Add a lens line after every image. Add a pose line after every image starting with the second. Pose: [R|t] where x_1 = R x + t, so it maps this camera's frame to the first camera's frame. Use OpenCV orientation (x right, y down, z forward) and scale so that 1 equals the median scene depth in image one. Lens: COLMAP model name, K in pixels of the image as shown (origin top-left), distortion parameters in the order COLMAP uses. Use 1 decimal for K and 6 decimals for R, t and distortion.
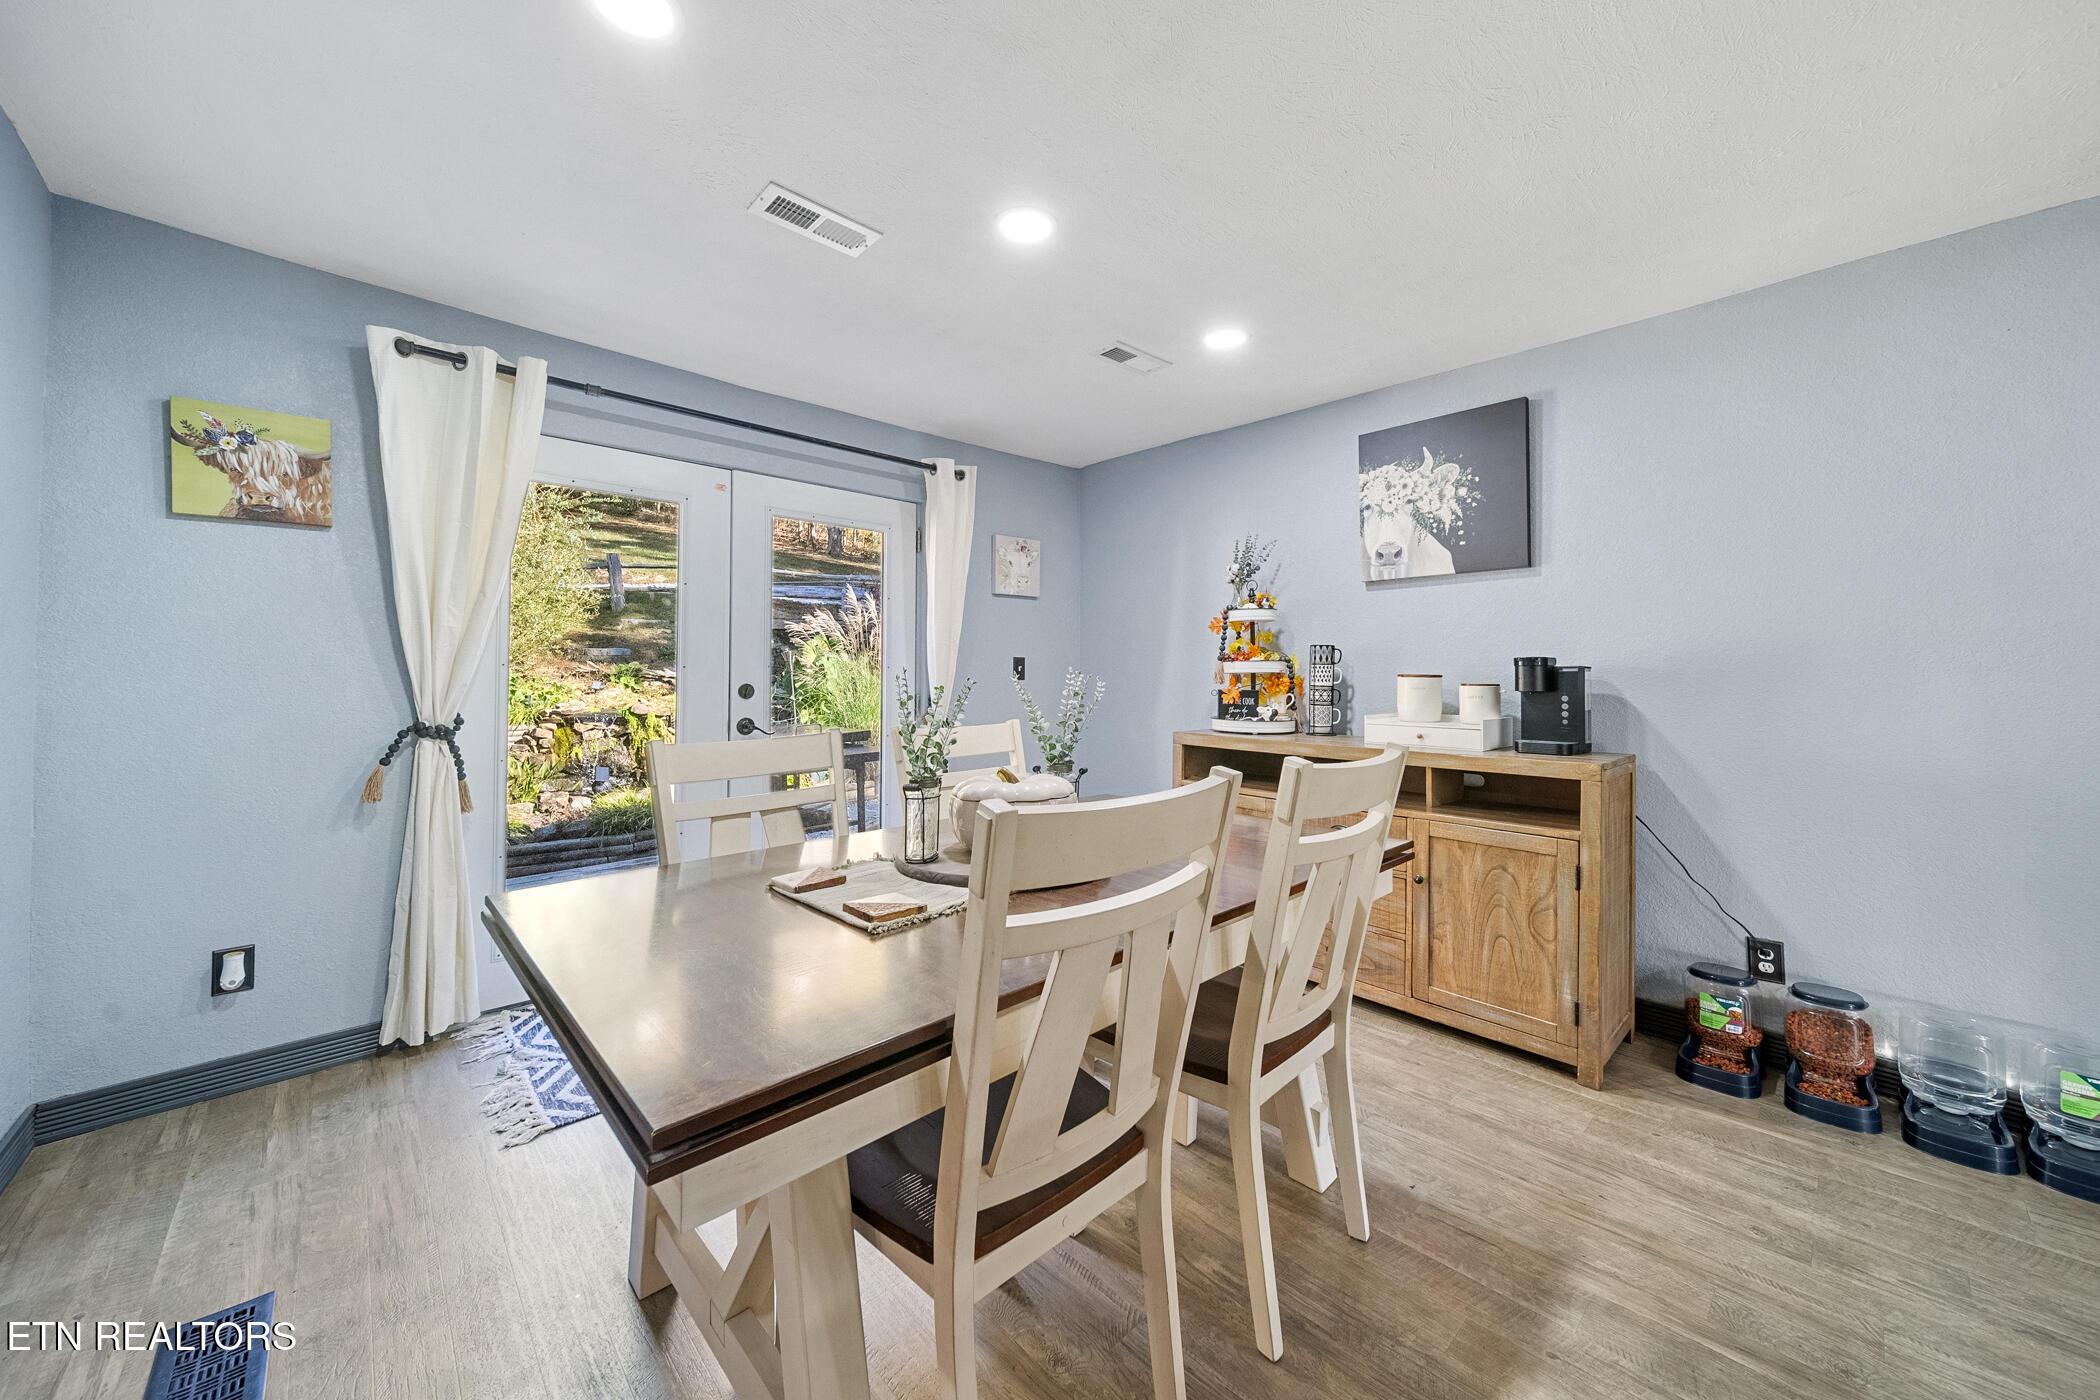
lens RADIAL K [[755.7, 0, 1047.0], [0, 755.7, 667.3], [0, 0, 1]] dist [0.000357, -0.000019]
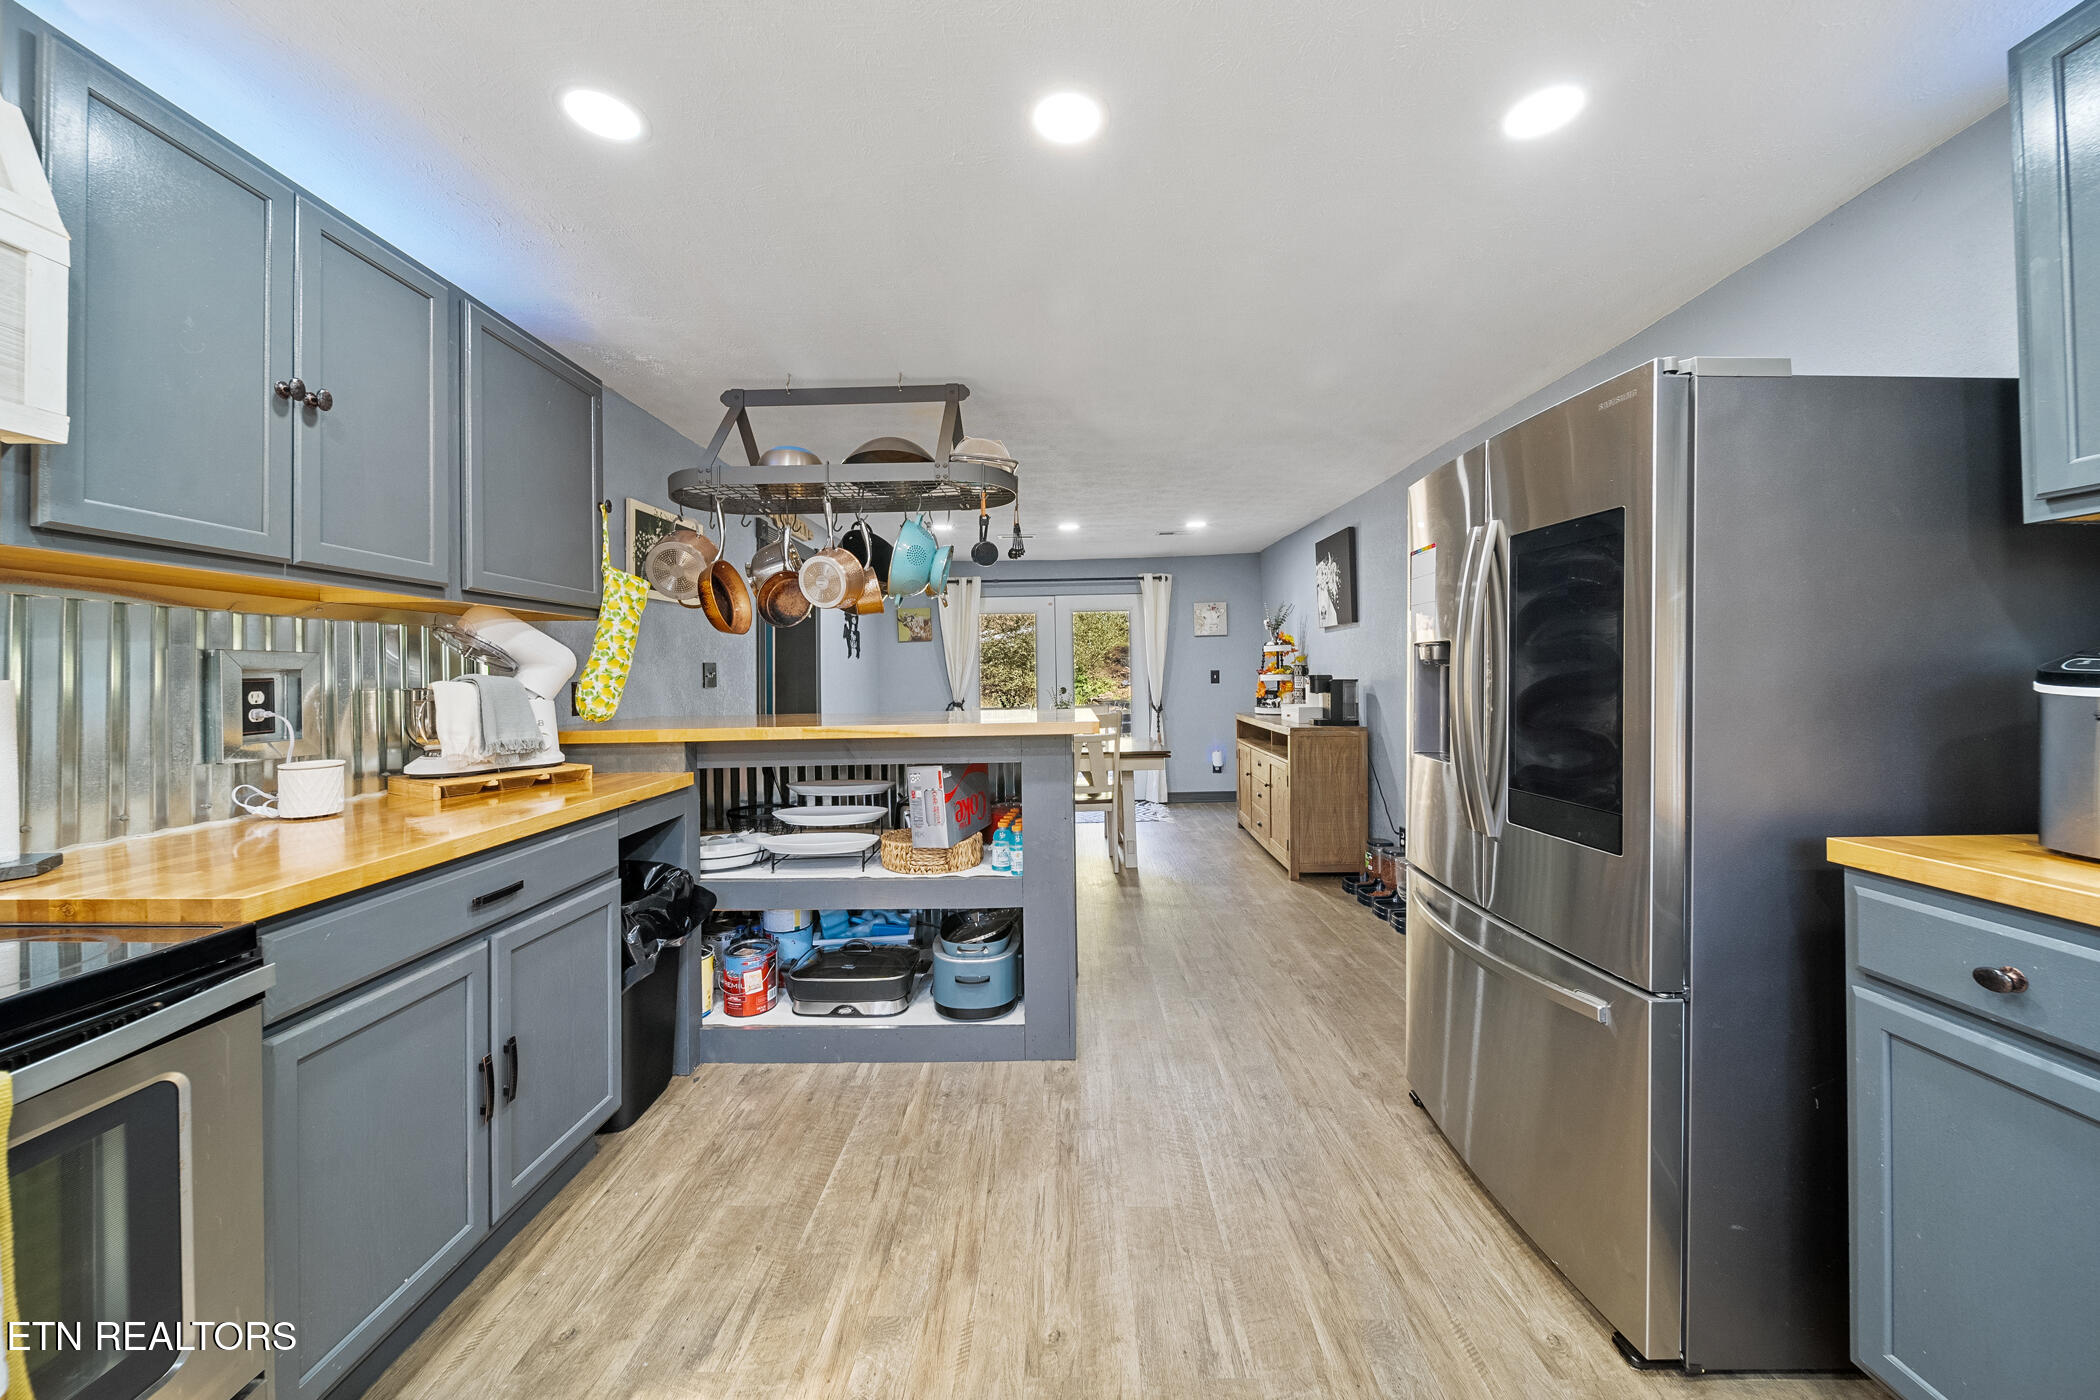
lens RADIAL K [[742.7, 0, 1050.9], [0, 742.7, 705.2], [0, 0, 1]] dist [-0.004187, -0.000270]
pose [[0.719335, 0.016157, -0.694476, 1.463153], [0.026561, 0.998359, 0.050739, -0.049349], [0.694156, -0.054944, 0.717725, -0.830101]]
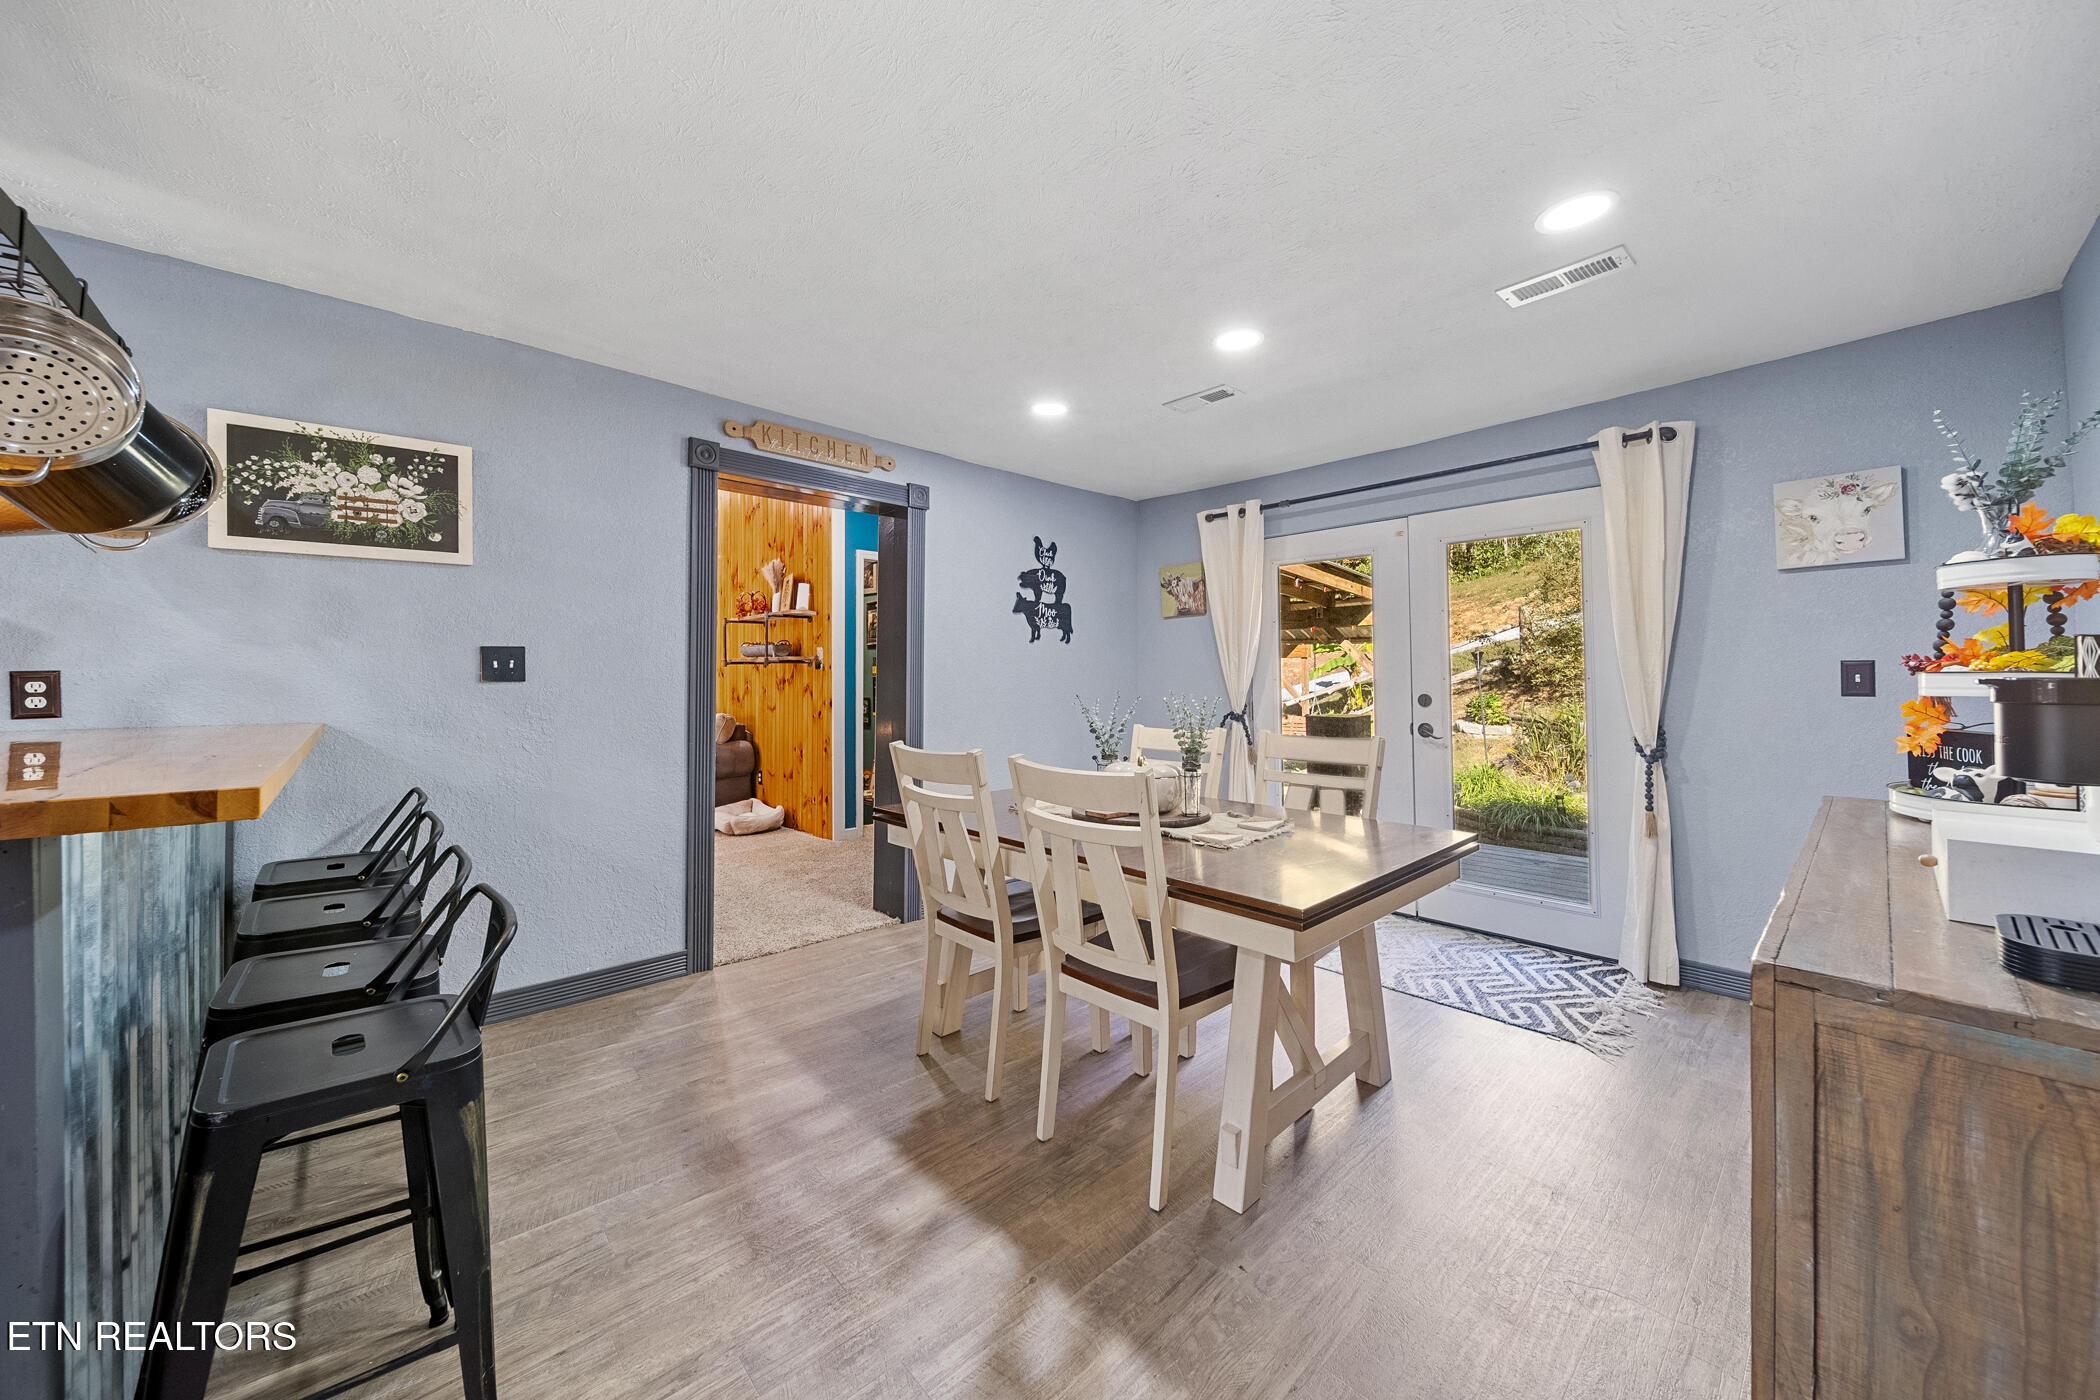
lens RADIAL K [[743.8, 0, 1051.8], [0, 743.8, 674.5], [0, 0, 1]] dist [-0.009274, -0.000079]
pose [[-0.015589, -0.002948, -0.999874, 0.967067], [0.017518, 0.999841, -0.003221, -0.019342], [0.999725, -0.017566, -0.015535, 0.559477]]
